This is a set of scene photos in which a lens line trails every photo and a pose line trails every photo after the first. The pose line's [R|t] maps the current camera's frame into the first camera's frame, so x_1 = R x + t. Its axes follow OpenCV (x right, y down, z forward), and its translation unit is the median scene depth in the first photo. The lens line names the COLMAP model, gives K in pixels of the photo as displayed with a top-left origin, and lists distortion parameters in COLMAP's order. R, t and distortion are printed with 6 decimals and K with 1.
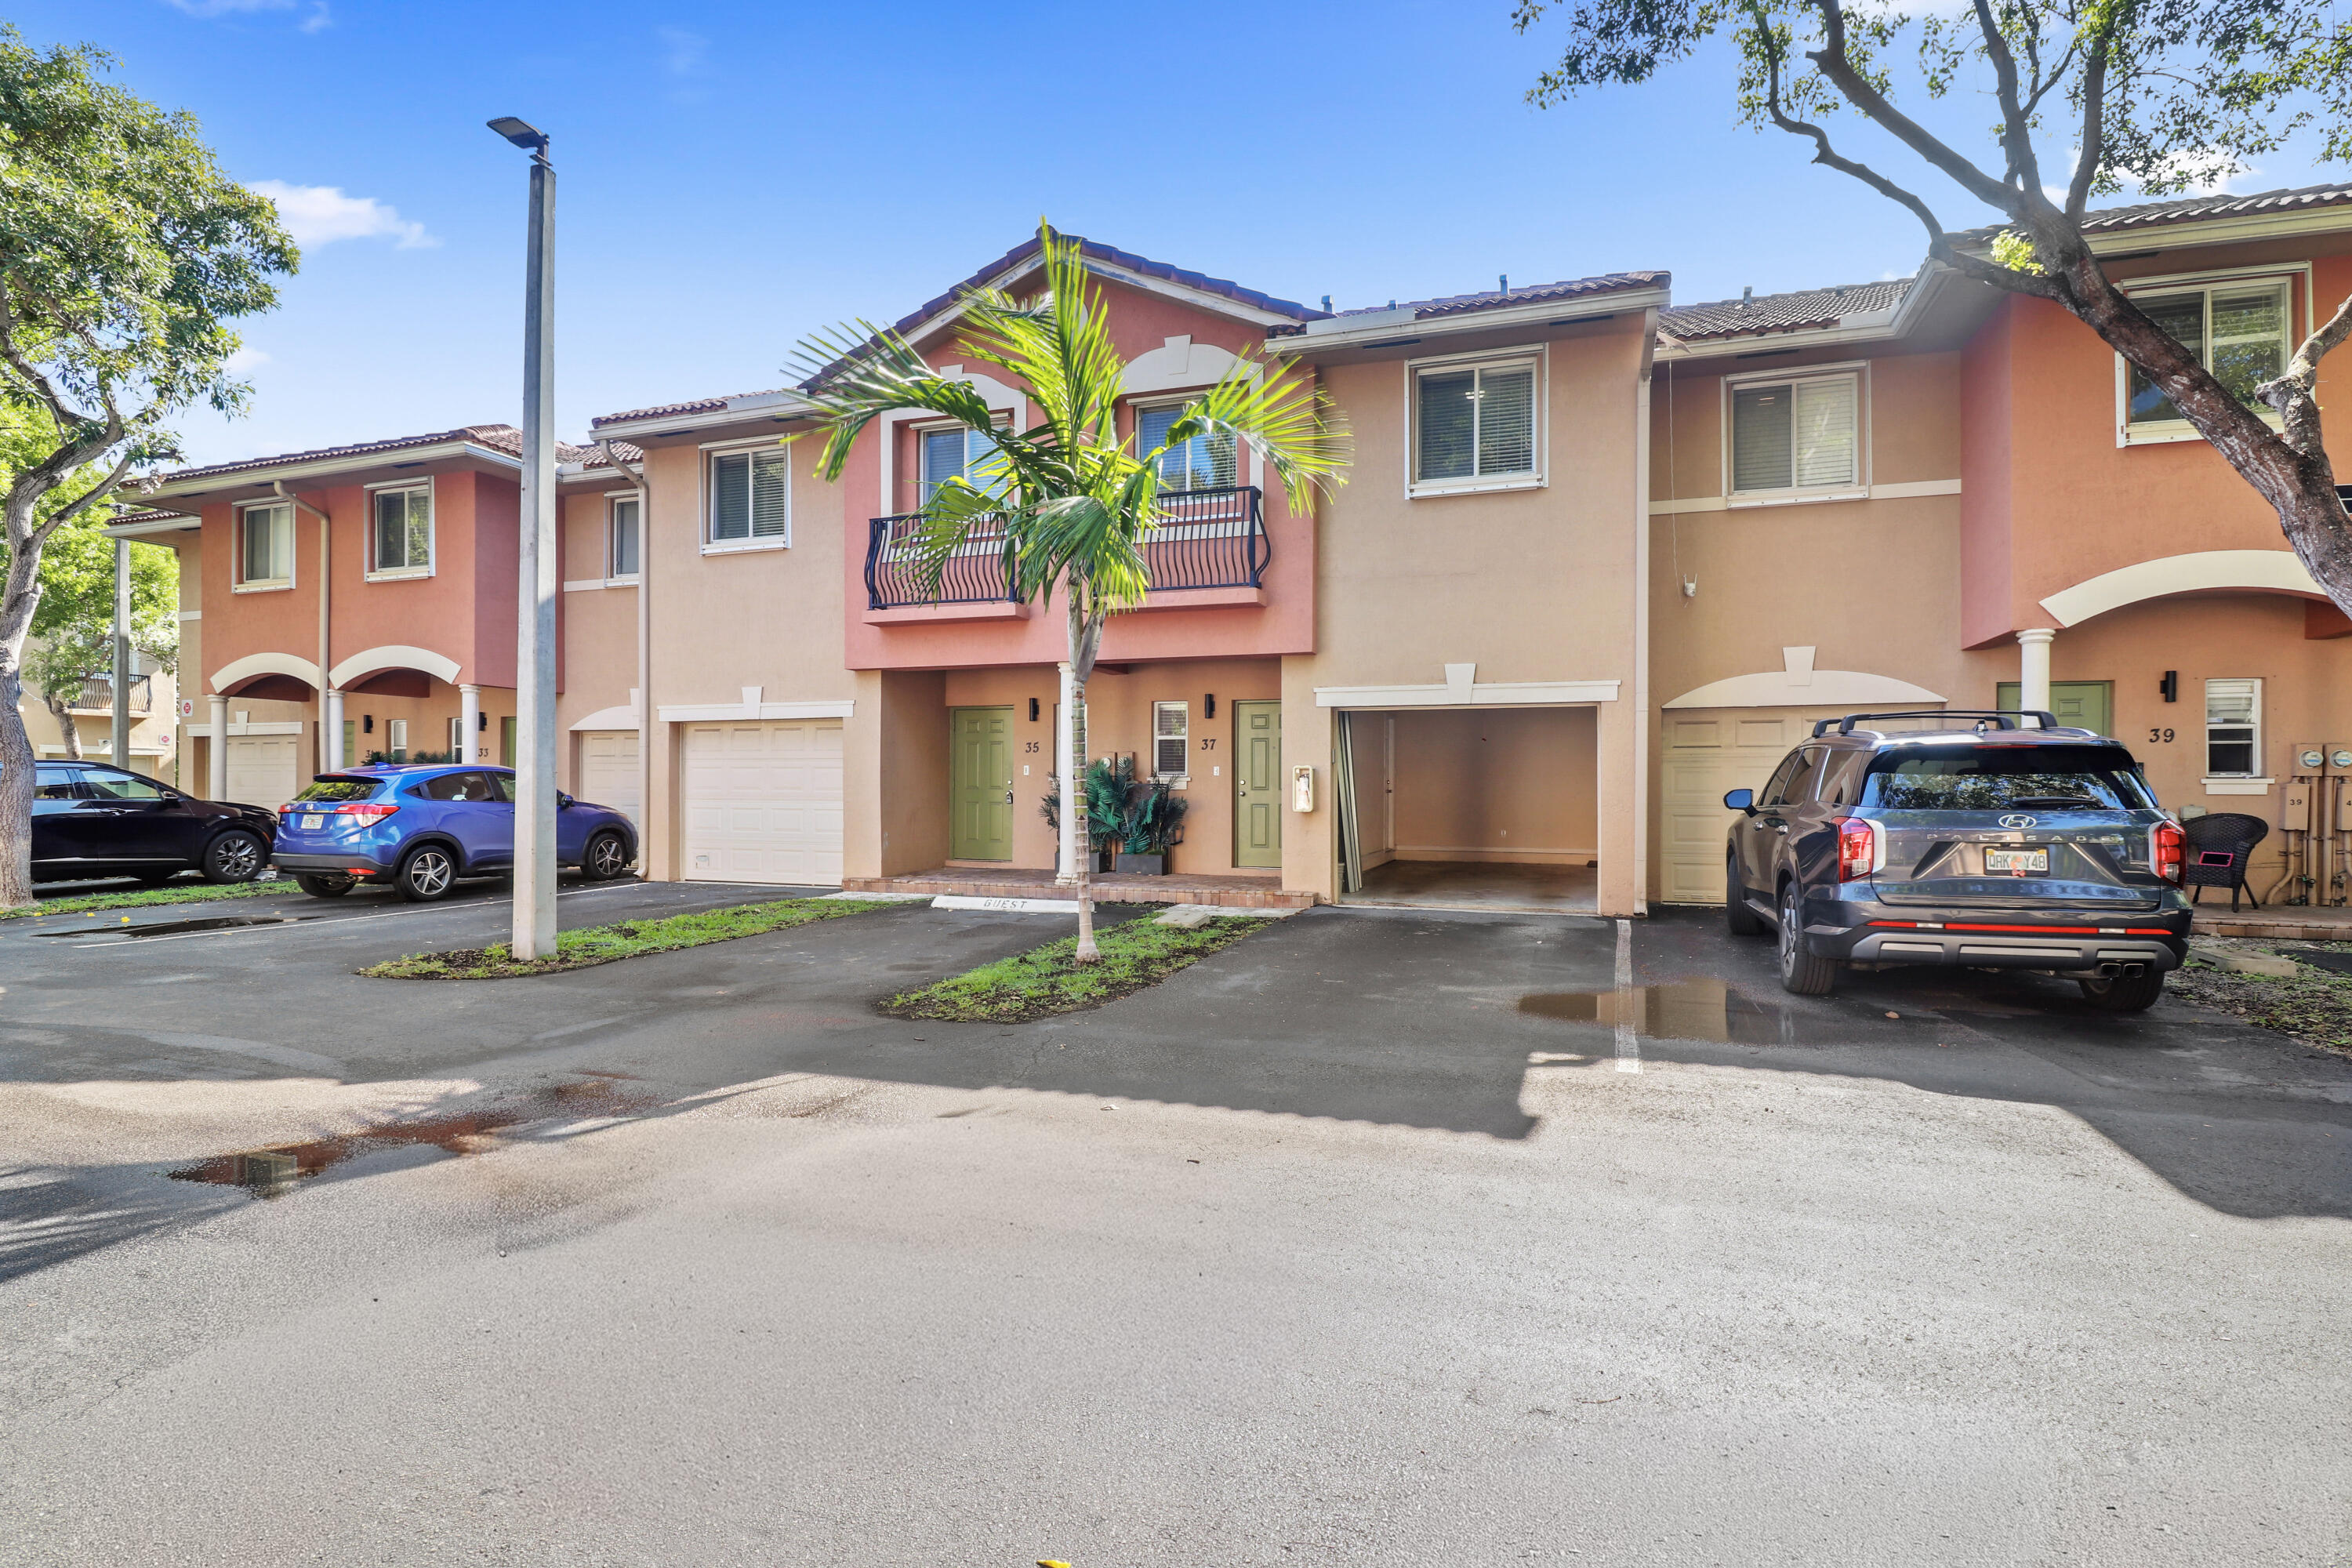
lens RADIAL K [[1129.0, 0, 1193.6], [0, 1129.0, 797.1], [0, 0, 1]] dist [-0.011798, -0.000090]
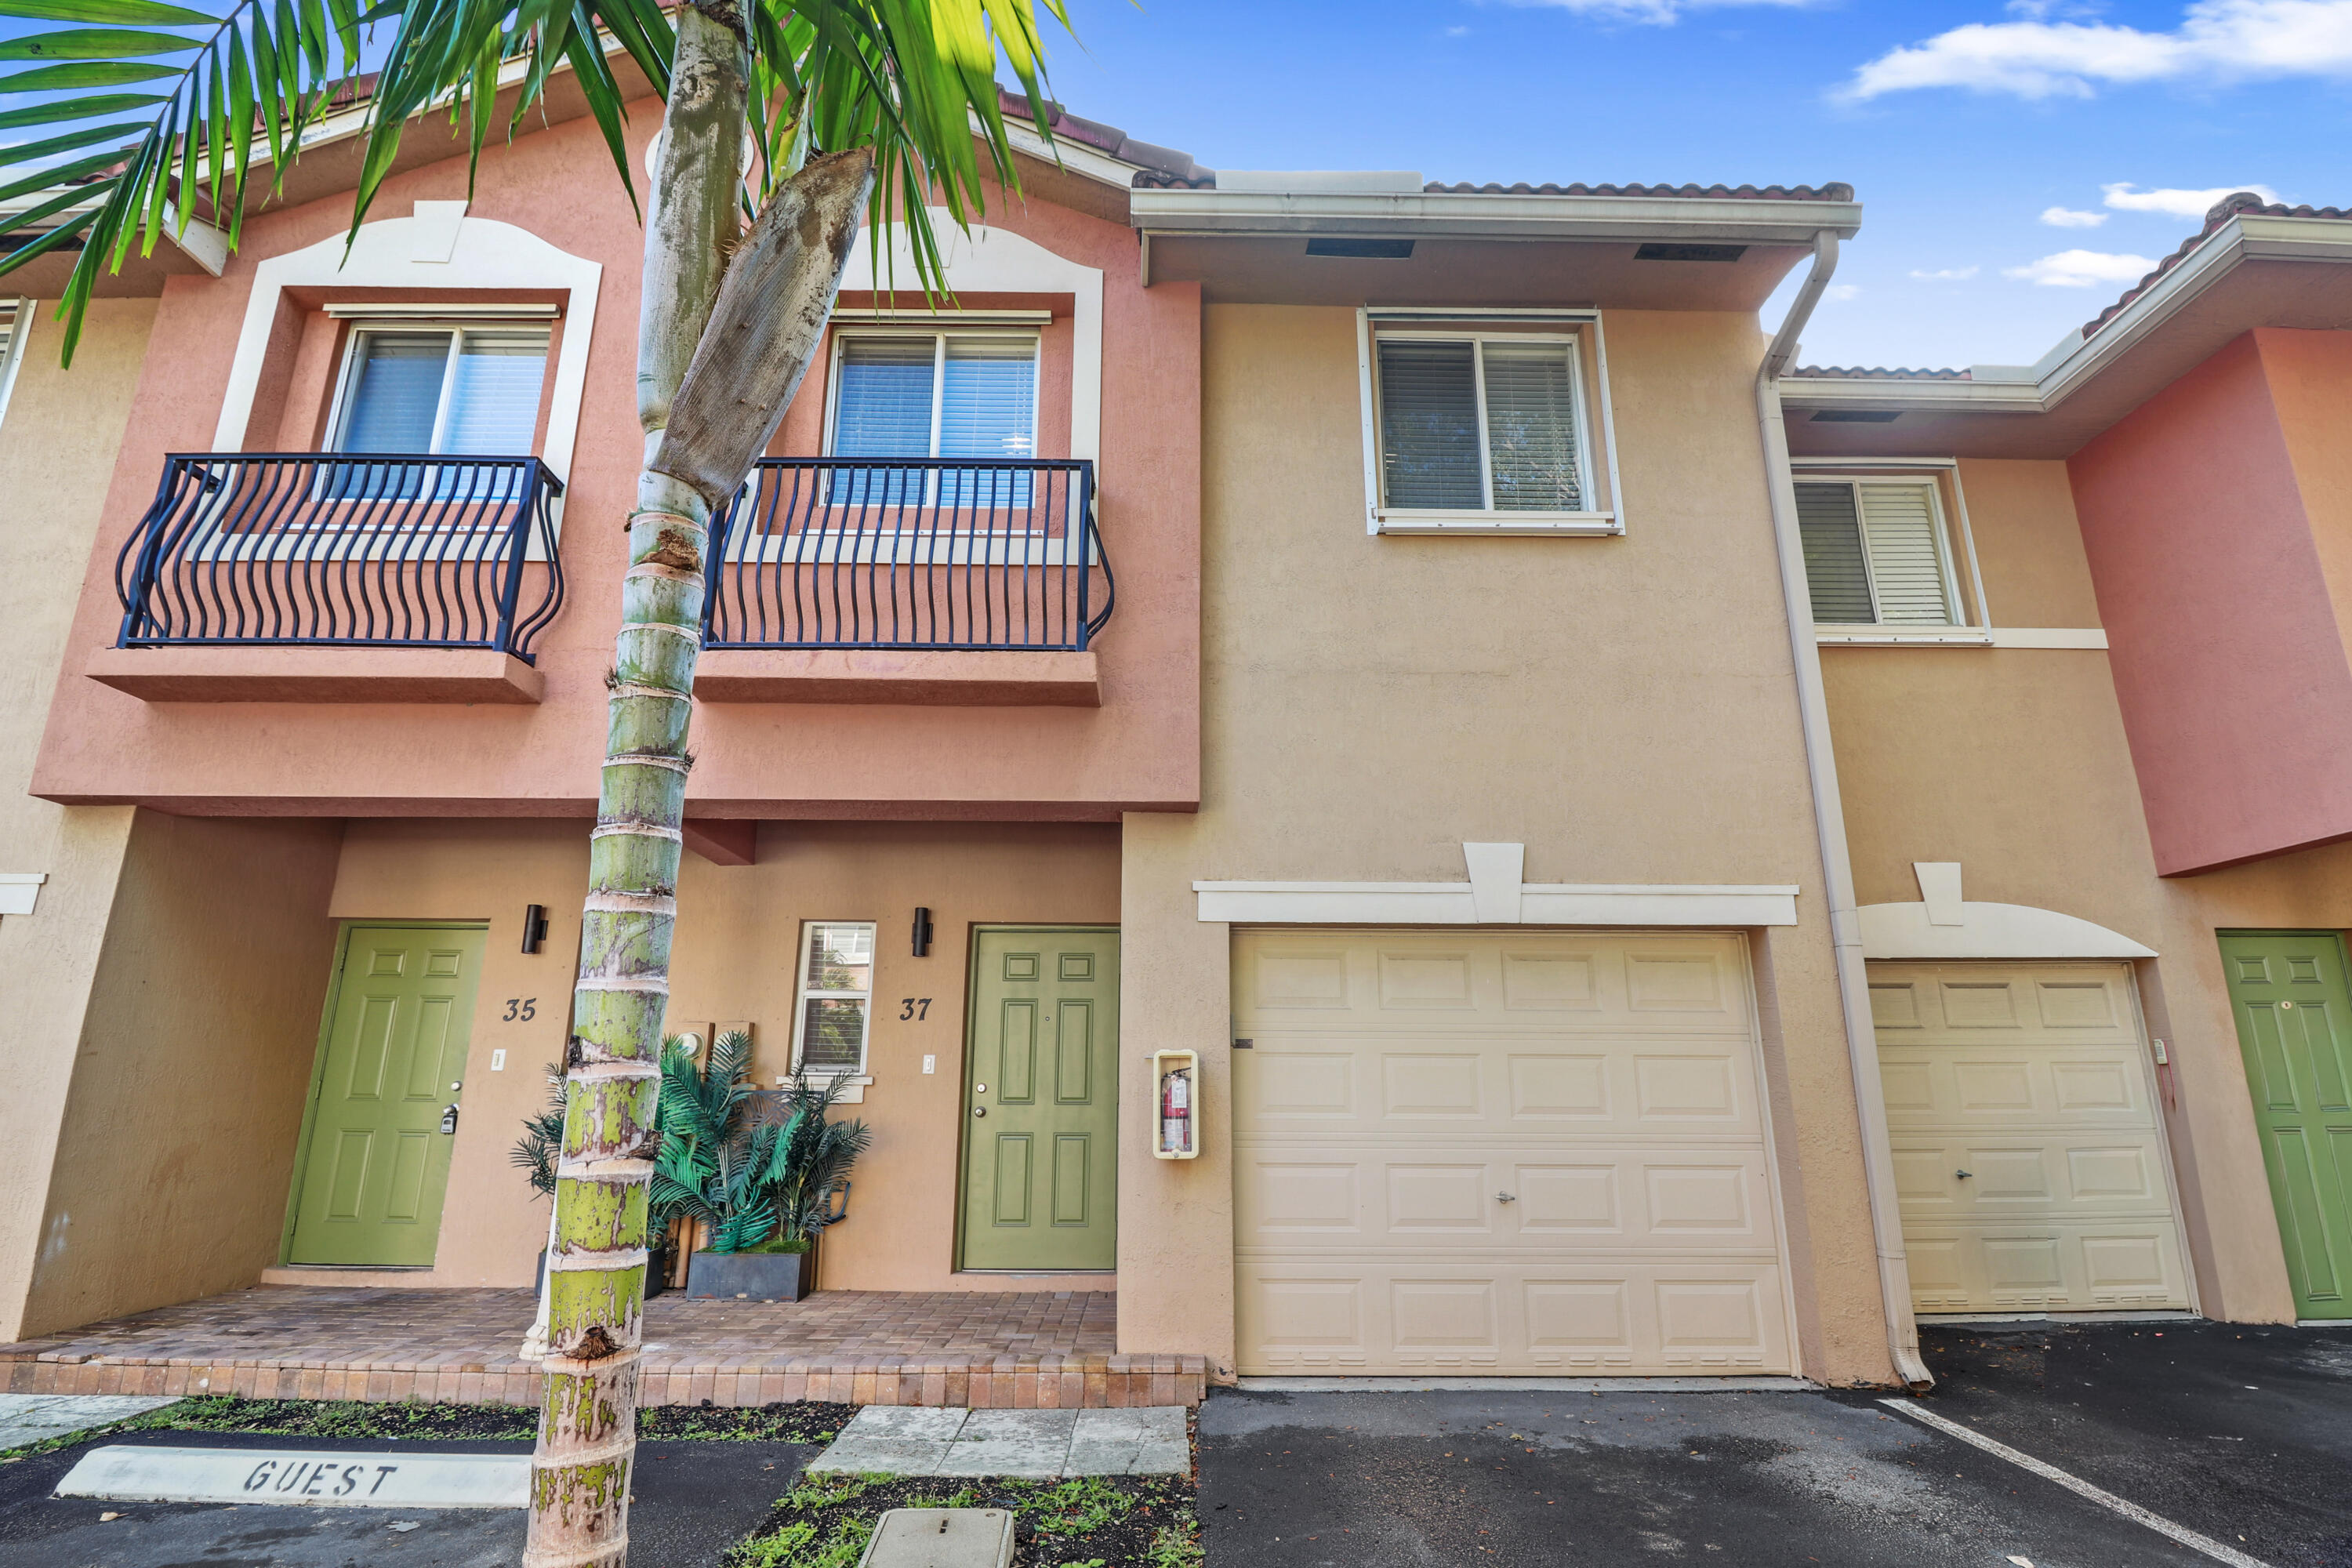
lens RADIAL K [[1115.5, 0, 1180.1], [0, 1115.5, 797.5], [0, 0, 1]] dist [-0.004379, -0.005791]
pose [[0.941672, 0.087370, 0.324992, -0.047067], [0.001942, 0.964285, -0.264862, -0.006461], [-0.336526, 0.250044, 0.907870, 0.513962]]
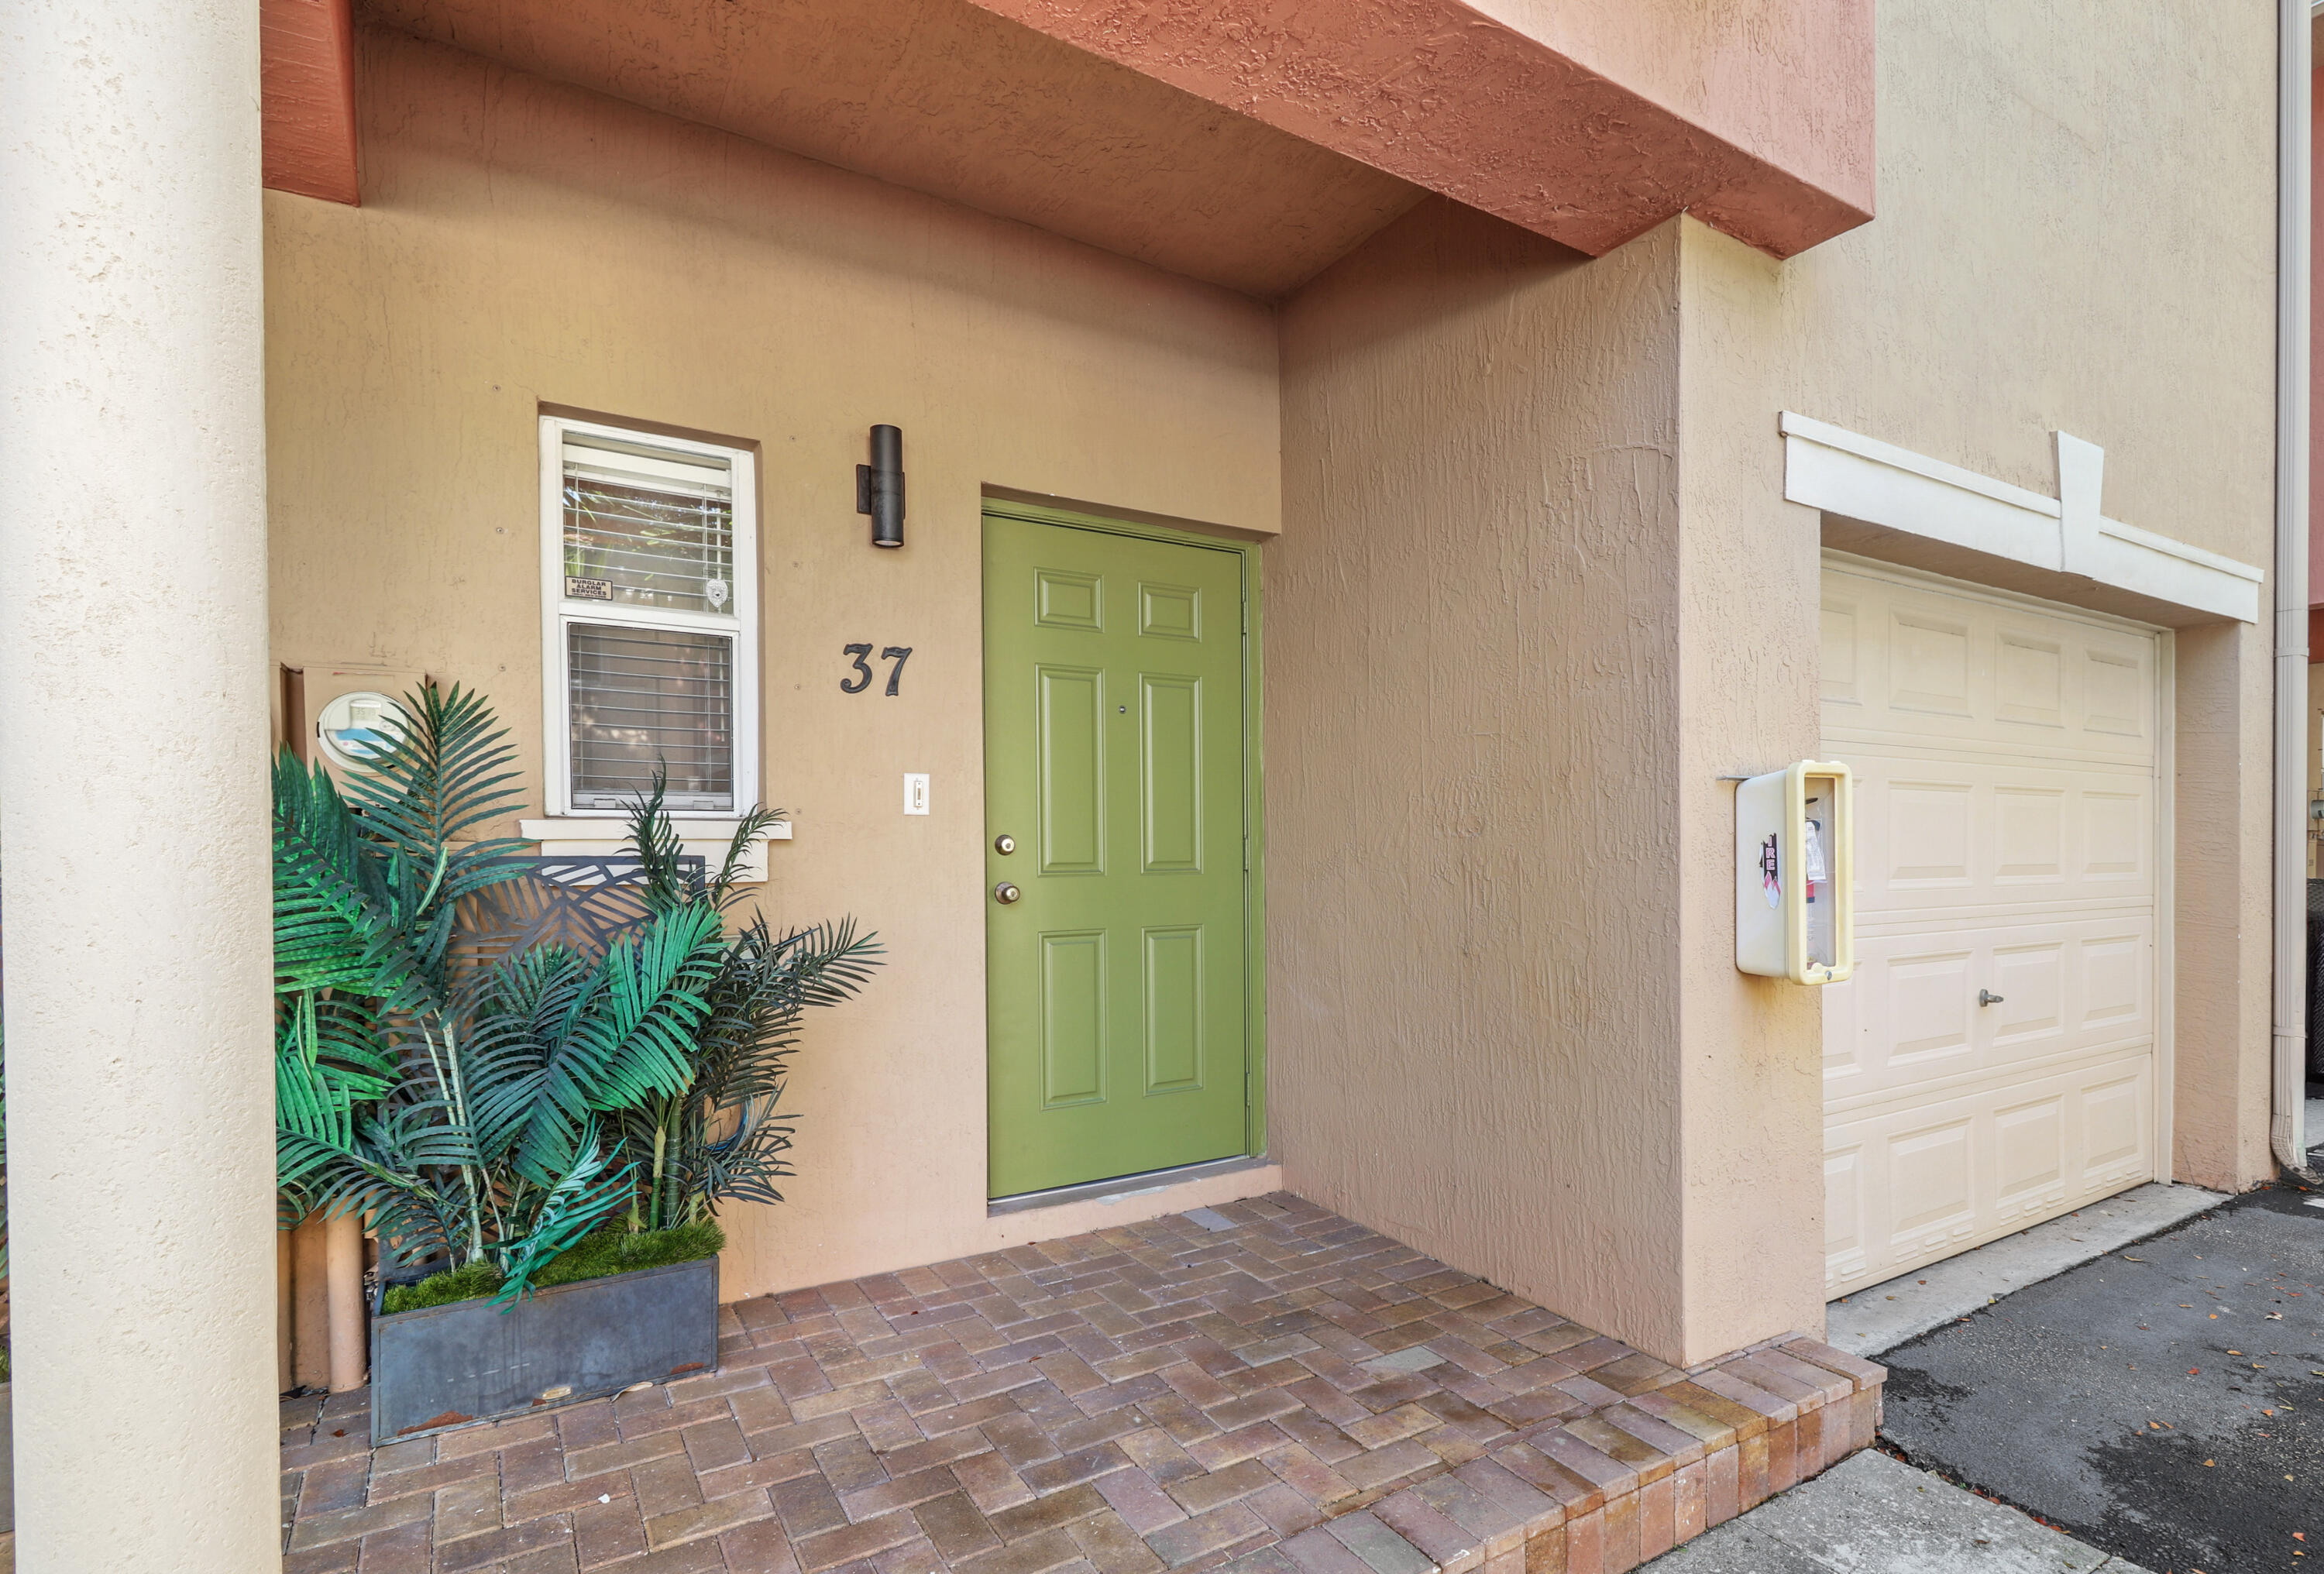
lens RADIAL K [[1159.3, 0, 1234.3], [0, 1159.3, 857.5], [0, 0, 1]] dist [0.009706, -0.000185]
pose [[0.623221, -0.013140, 0.781935, -0.123420], [0.015829, 0.999866, 0.004186, -0.011066], [-0.781885, 0.009769, 0.623346, 0.848997]]
